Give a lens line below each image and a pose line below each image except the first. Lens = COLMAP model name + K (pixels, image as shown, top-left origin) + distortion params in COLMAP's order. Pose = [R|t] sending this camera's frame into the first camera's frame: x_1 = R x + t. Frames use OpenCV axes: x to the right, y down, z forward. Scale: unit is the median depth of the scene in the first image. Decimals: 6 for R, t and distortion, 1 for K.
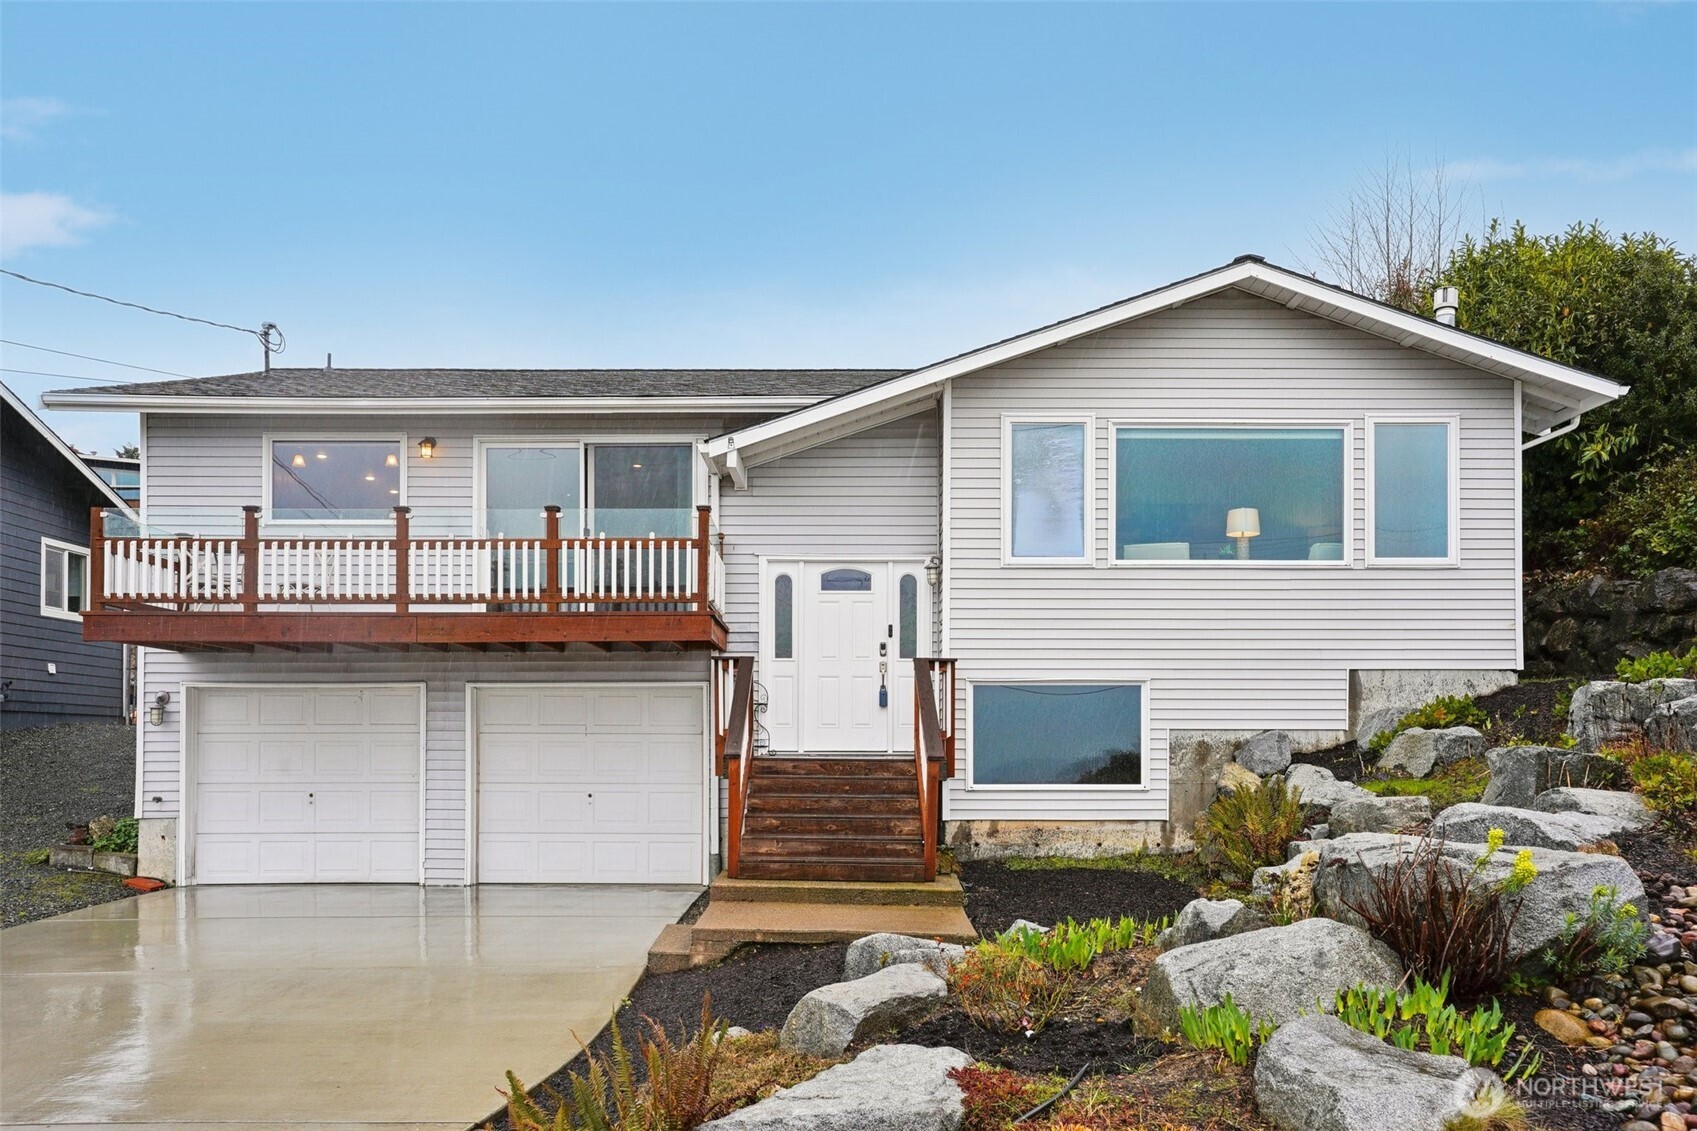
lens RADIAL K [[1362.7, 0, 819.8], [0, 1362.7, 668.6], [0, 0, 1]] dist [0.002258, 0.031600]
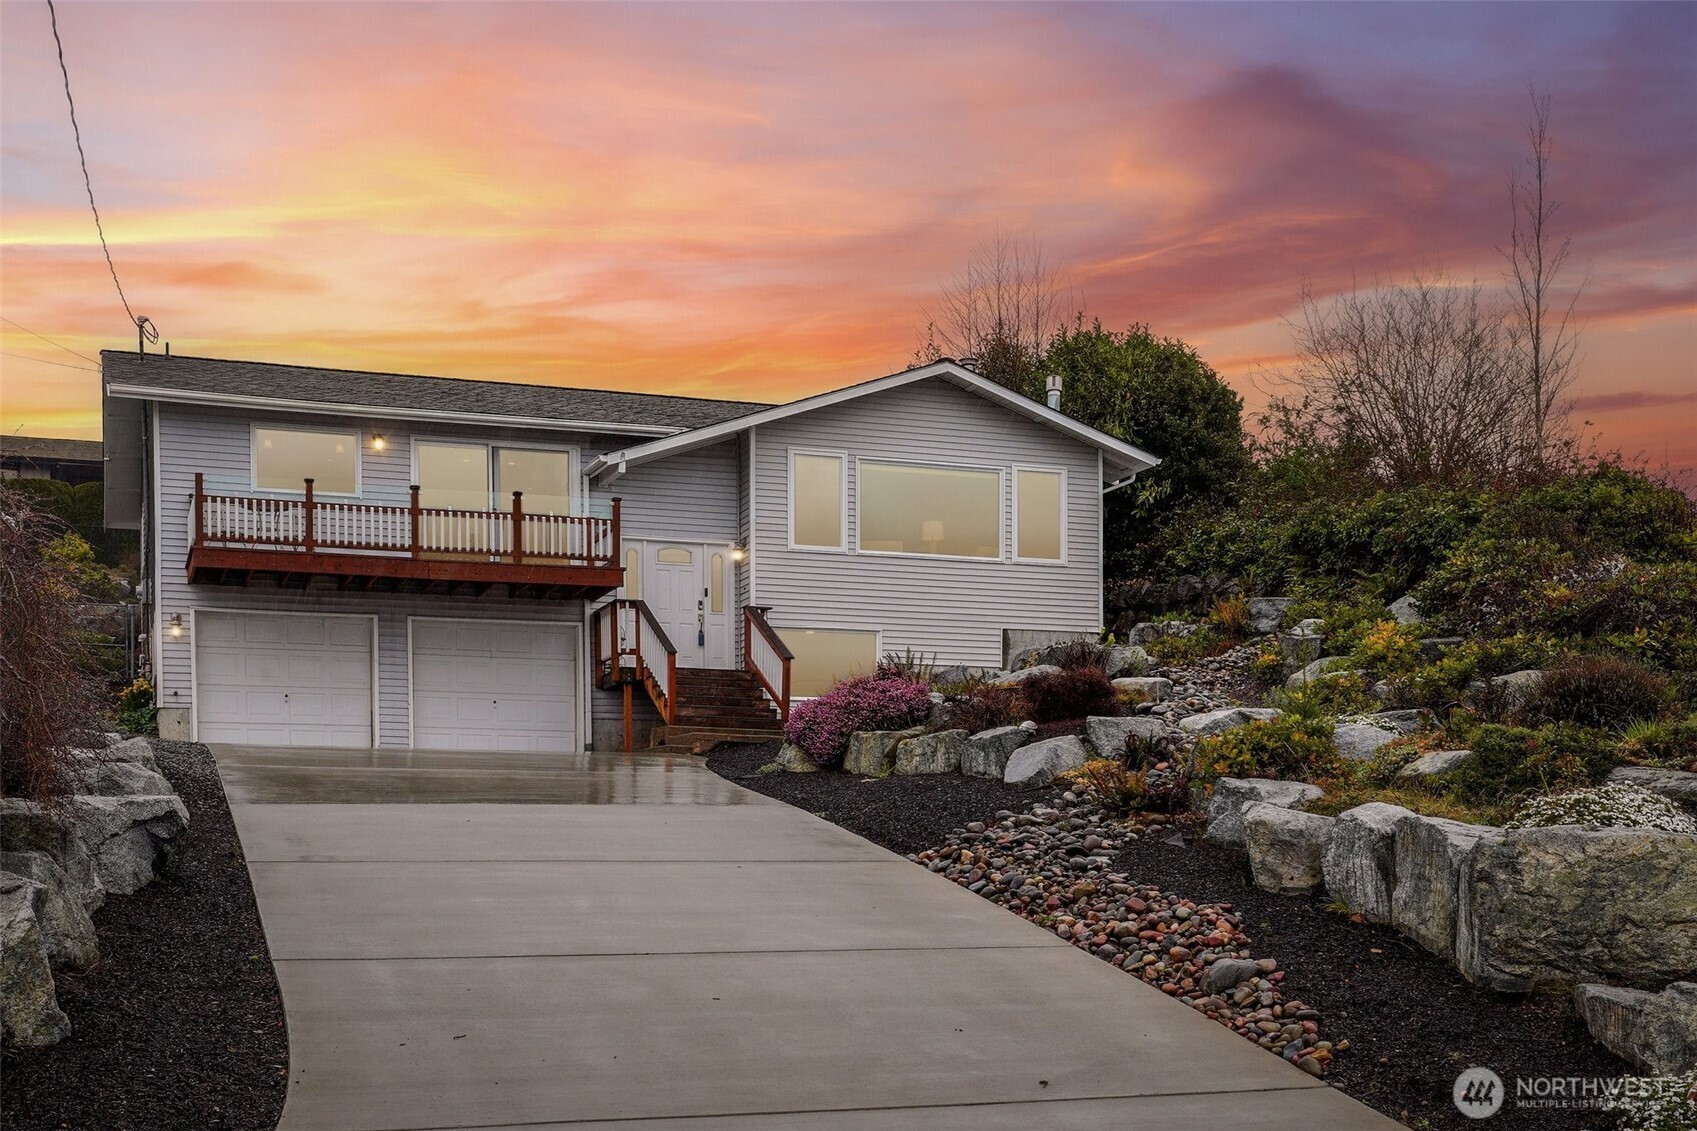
lens RADIAL K [[2045.7, 0, 848.0], [0, 2045.7, 562.6], [0, 0, 1]] dist [-0.016411, 0.000000]
pose [[0.935450, 0.049433, 0.349985, -0.559044], [-0.015869, 0.995047, -0.098128, 0.148731], [-0.353102, 0.086240, 0.931602, -1.042382]]
